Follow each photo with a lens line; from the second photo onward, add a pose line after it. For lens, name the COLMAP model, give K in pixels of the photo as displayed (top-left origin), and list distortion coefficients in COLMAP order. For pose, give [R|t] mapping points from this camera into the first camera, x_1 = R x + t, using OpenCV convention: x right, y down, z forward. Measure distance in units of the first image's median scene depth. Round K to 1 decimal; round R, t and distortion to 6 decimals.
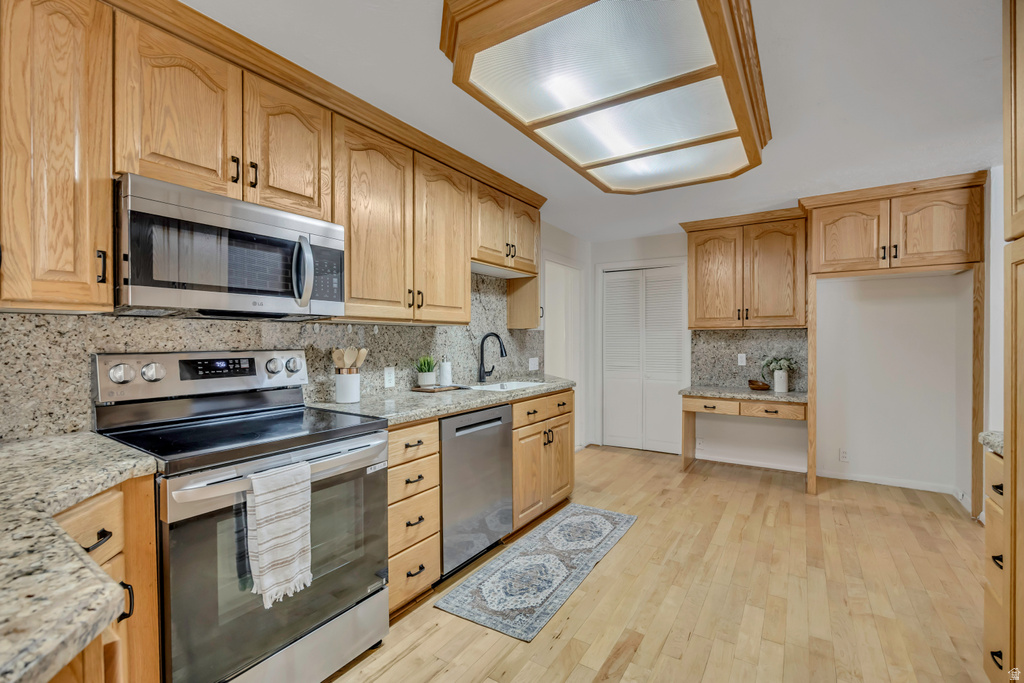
lens RADIAL K [[446.8, 0, 509.6], [0, 446.8, 344.3], [0, 0, 1]] dist [0.000505, 0.001096]
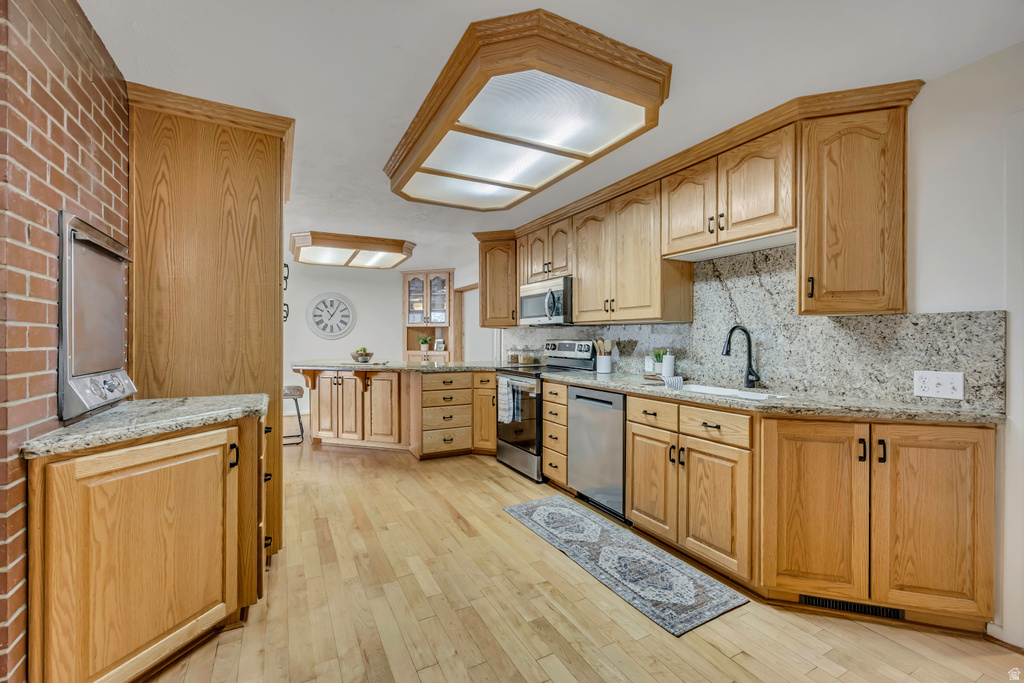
lens RADIAL K [[430.8, 0, 513.1], [0, 430.8, 340.3], [0, 0, 1]] dist [-0.013950, -0.000118]
pose [[-0.477851, 0.004626, -0.878429, 1.037822], [-0.010968, 0.999877, 0.011233, -0.003837], [0.878373, 0.015002, -0.477741, 1.271877]]
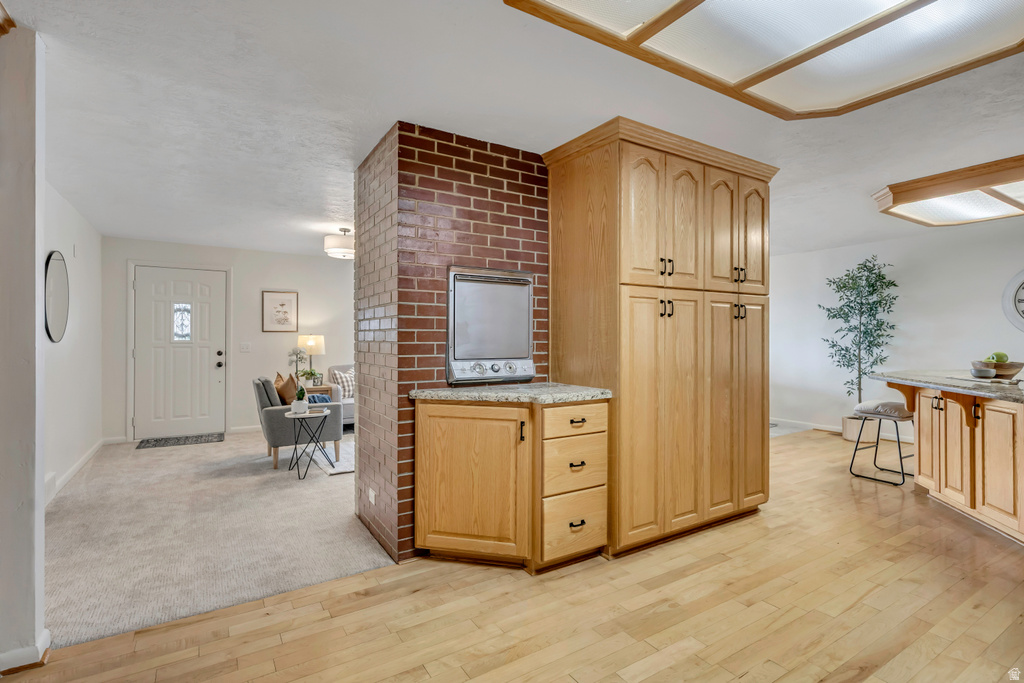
lens RADIAL K [[487.3, 0, 505.3], [0, 487.3, 337.6], [0, 0, 1]] dist [-0.002256, -0.000619]
pose [[-0.907614, 0.001792, 0.419803, 0.300527], [0.006634, 0.999927, 0.010073, -0.003537], [-0.419754, 0.011927, -0.907559, 1.443818]]
